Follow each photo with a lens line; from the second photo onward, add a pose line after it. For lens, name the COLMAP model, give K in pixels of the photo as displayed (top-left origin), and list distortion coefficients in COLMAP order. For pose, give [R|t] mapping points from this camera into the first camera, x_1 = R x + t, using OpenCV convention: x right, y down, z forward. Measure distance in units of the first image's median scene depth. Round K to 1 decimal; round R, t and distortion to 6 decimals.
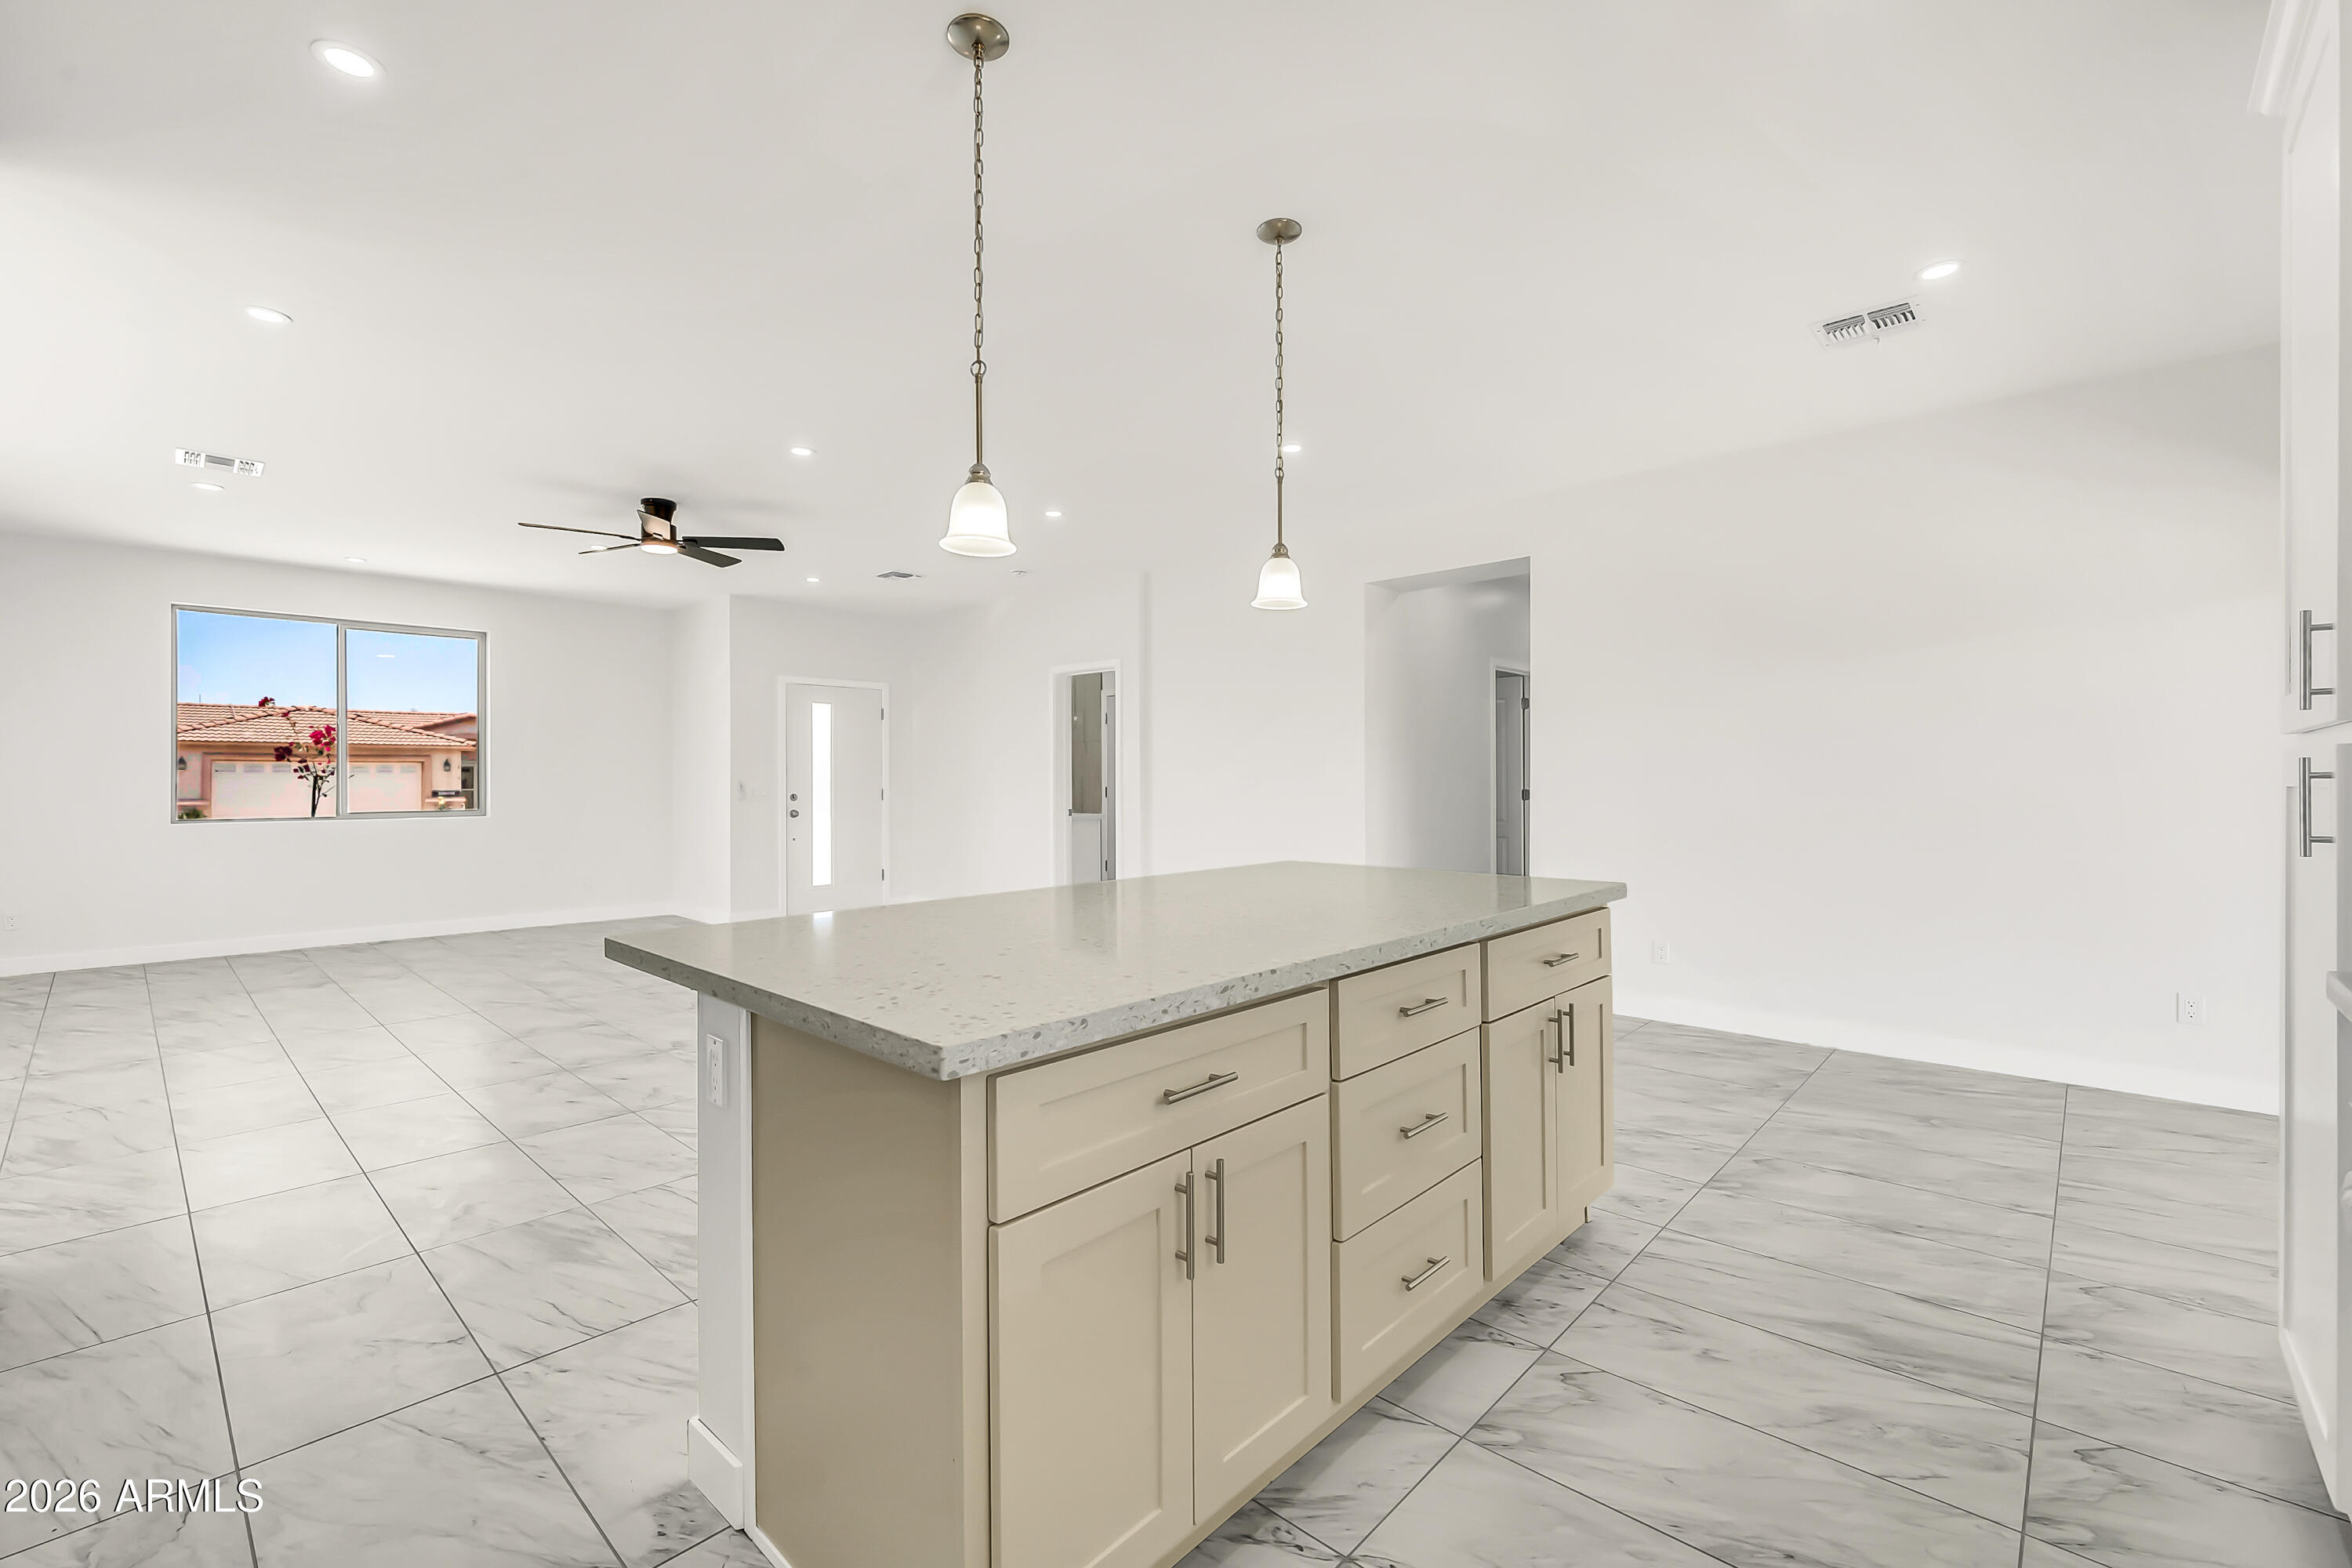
lens RADIAL K [[960.1, 0, 1192.6], [0, 960.1, 788.0], [0, 0, 1]] dist [-0.000954, -0.000158]
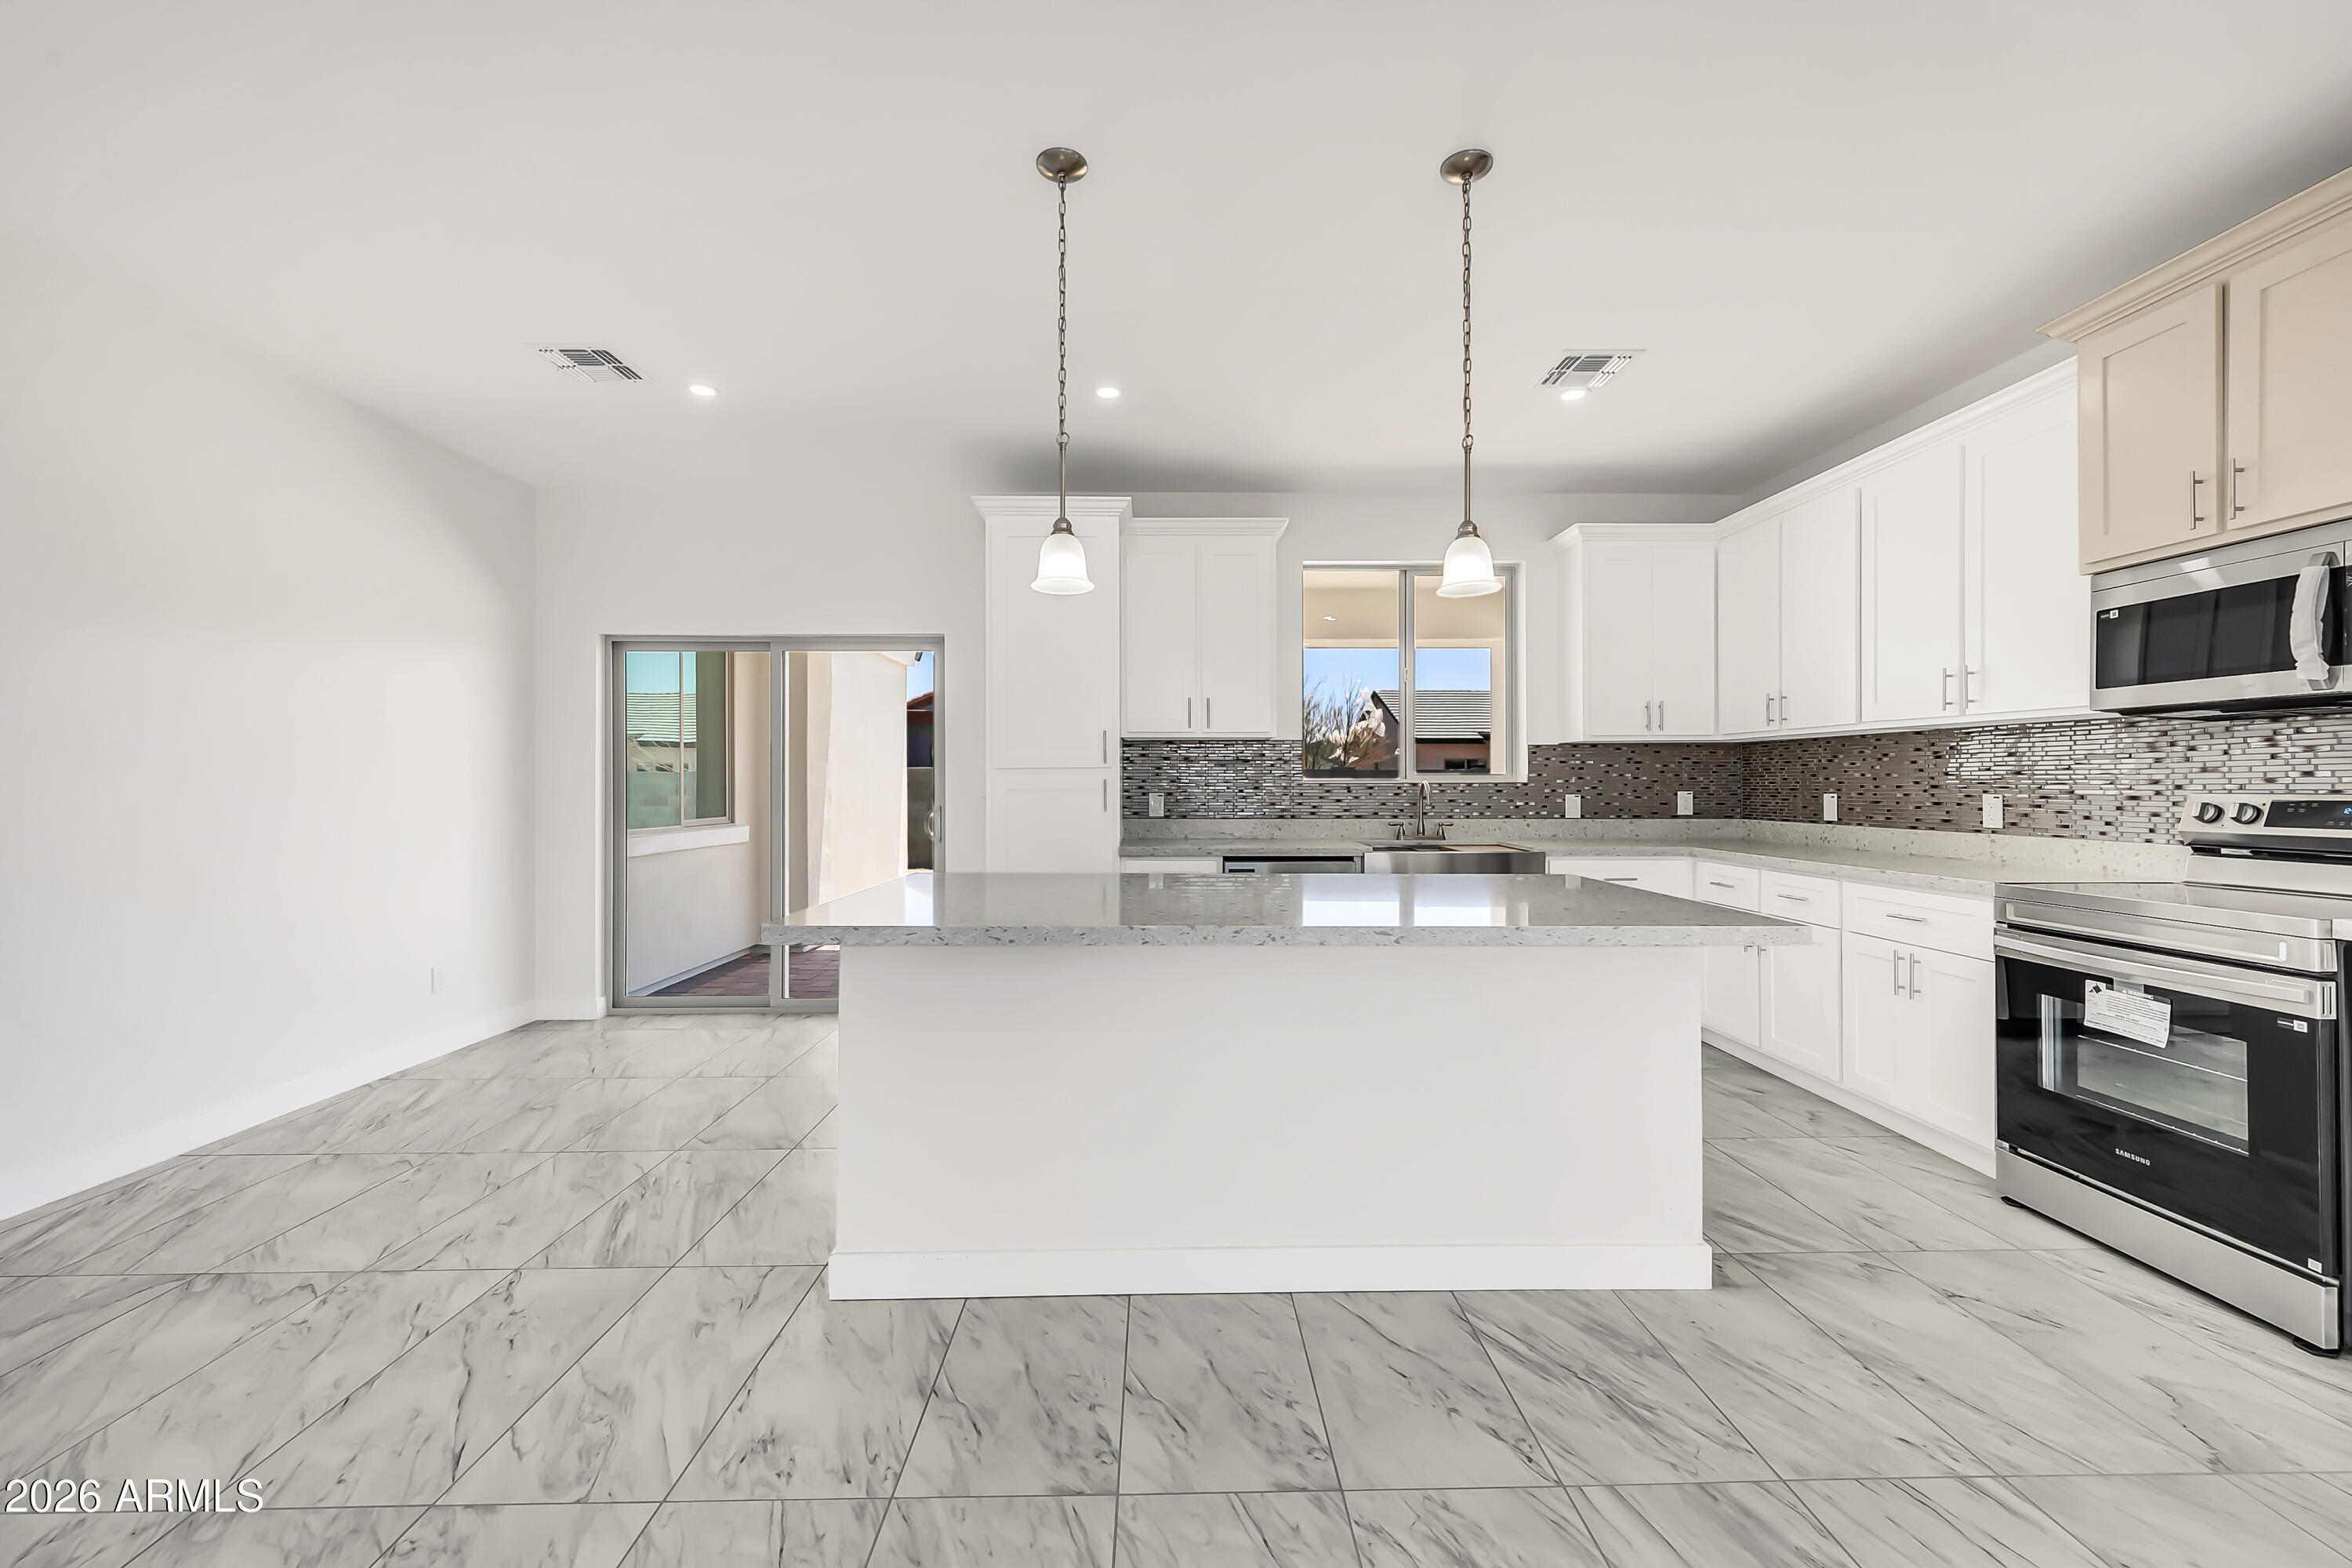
lens RADIAL K [[936.8, 0, 1180.1], [0, 936.8, 779.5], [0, 0, 1]] dist [0.002627, -0.000514]
pose [[-0.697846, 0.008113, 0.716202, -0.655397], [0.007620, 0.999963, -0.003902, -0.008829], [-0.716207, 0.002734, -0.697882, 1.674880]]
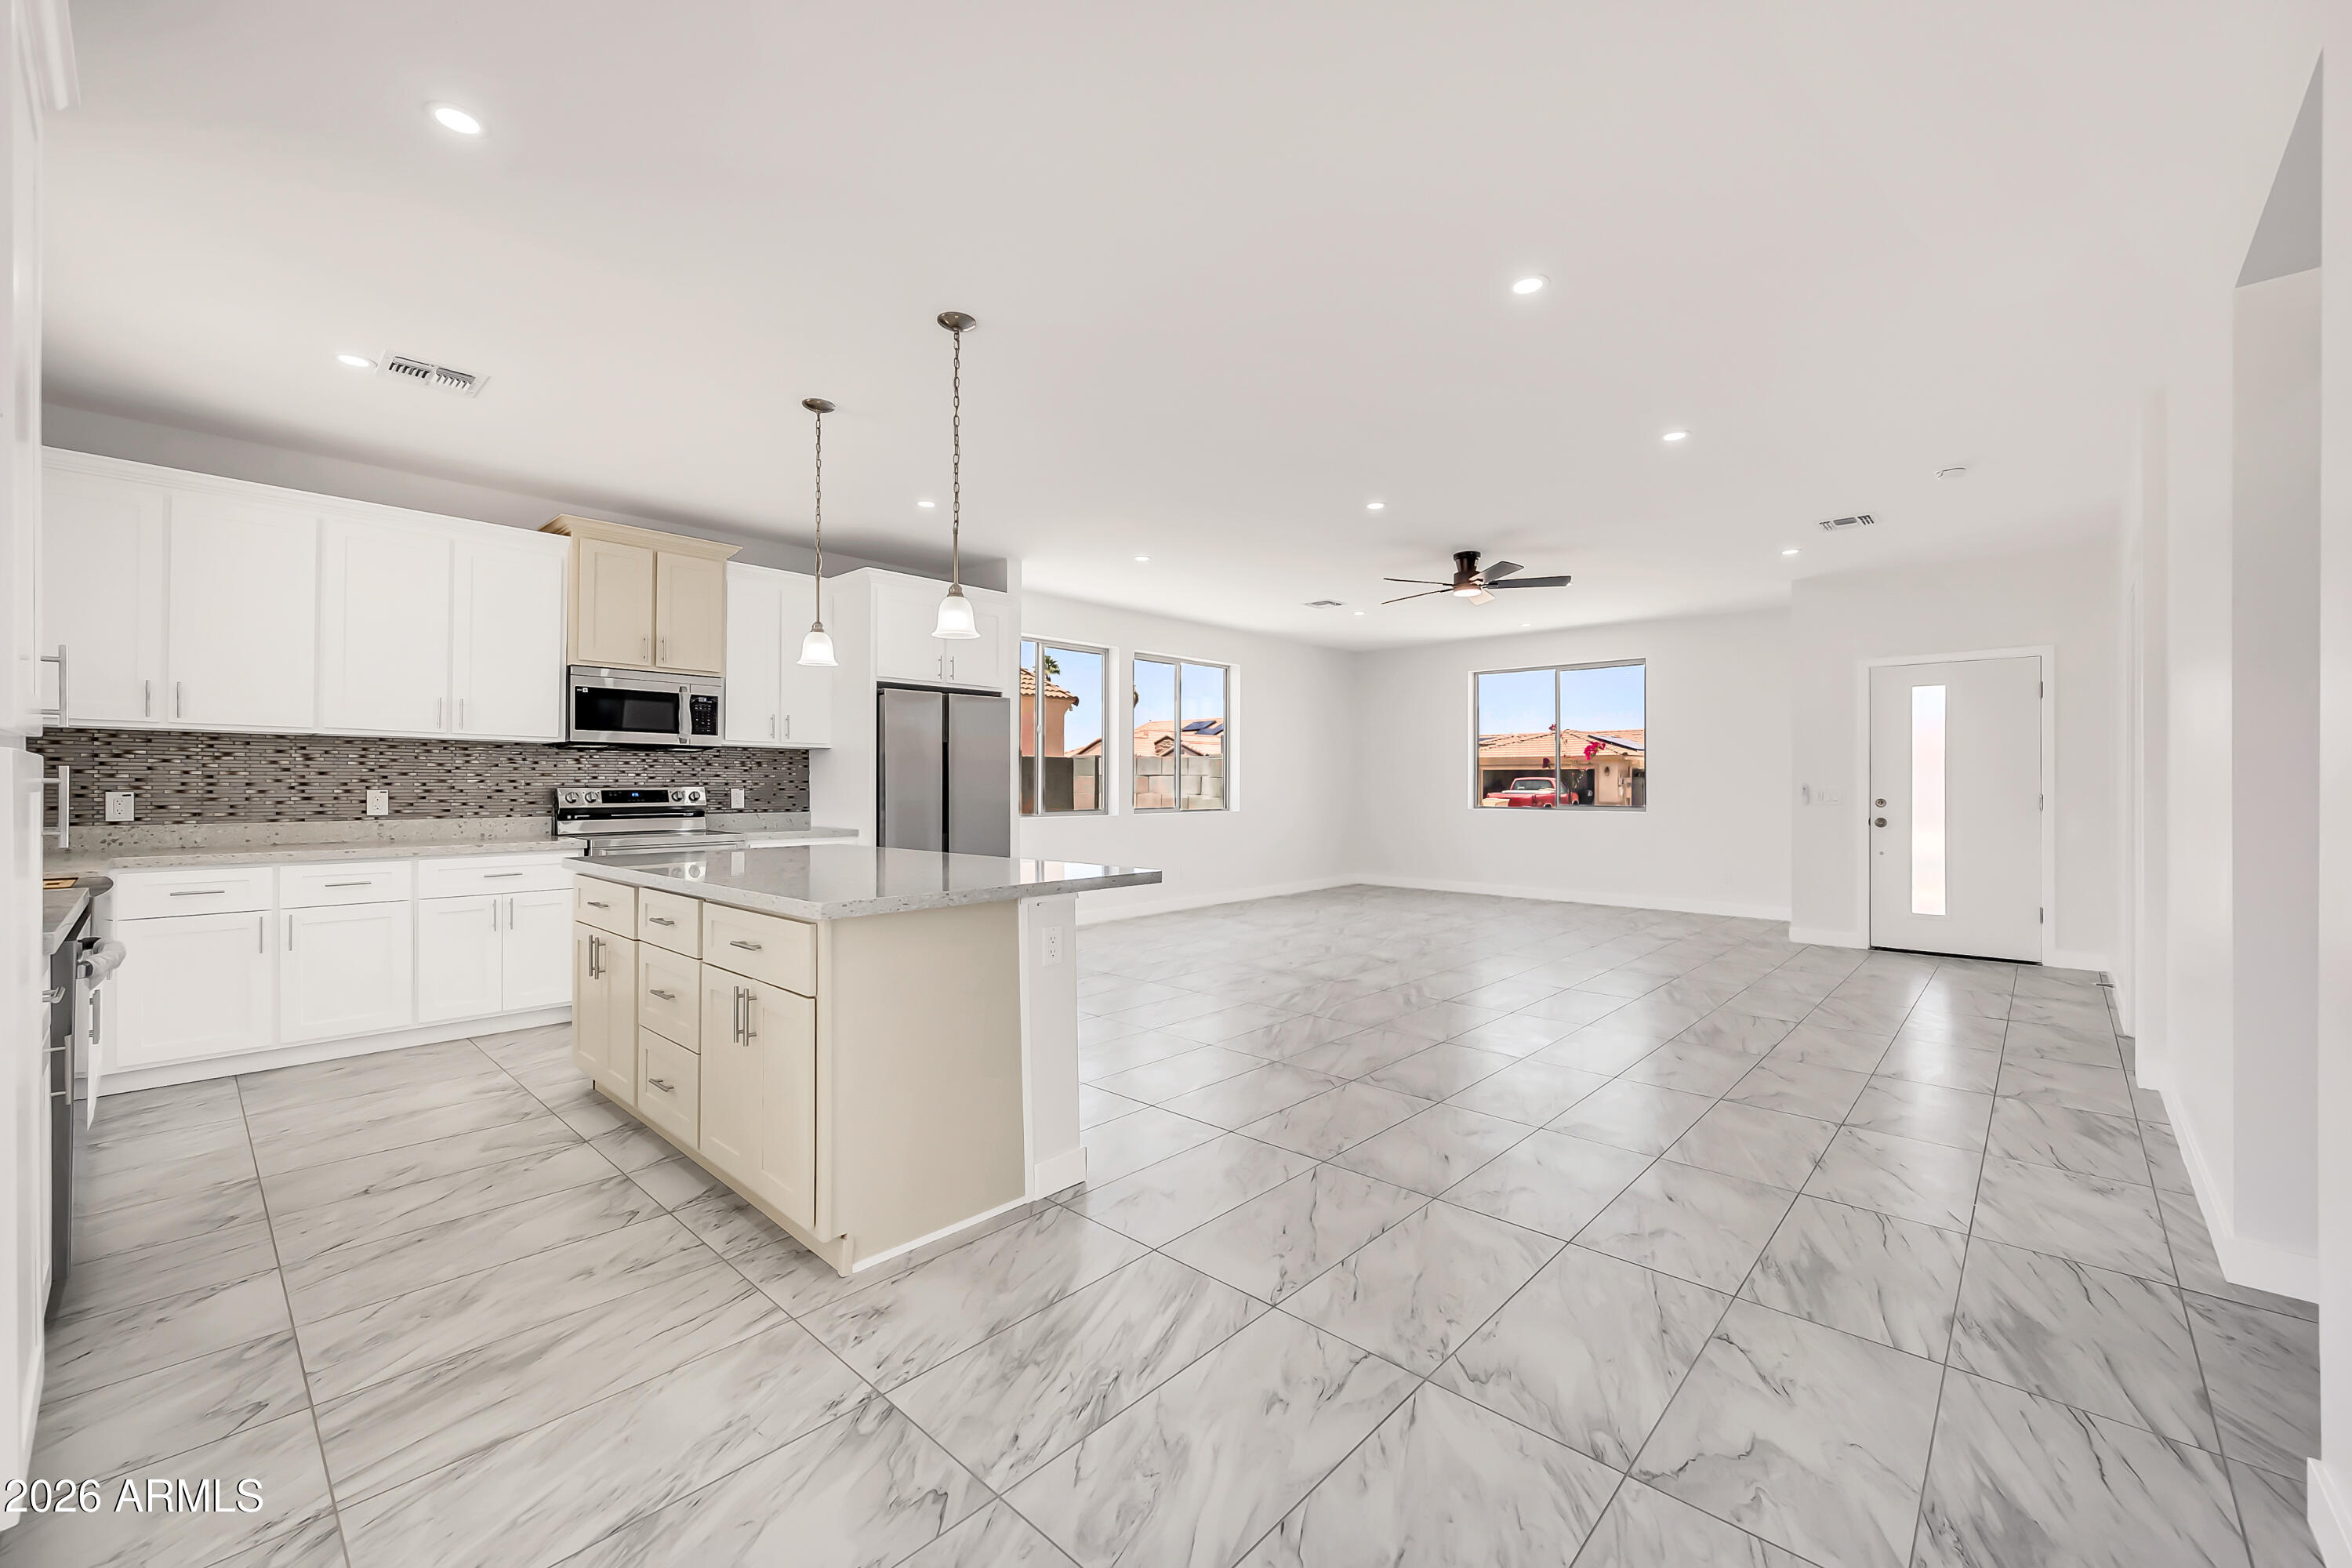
lens RADIAL K [[936.8, 0, 1182.9], [0, 936.8, 779.2], [0, 0, 1]] dist [0.002627, -0.000514]
pose [[0.008744, -0.002135, -0.999959, 1.377899], [-0.007542, 0.999969, -0.002201, -0.011592], [0.999933, 0.007561, 0.008728, 1.397125]]
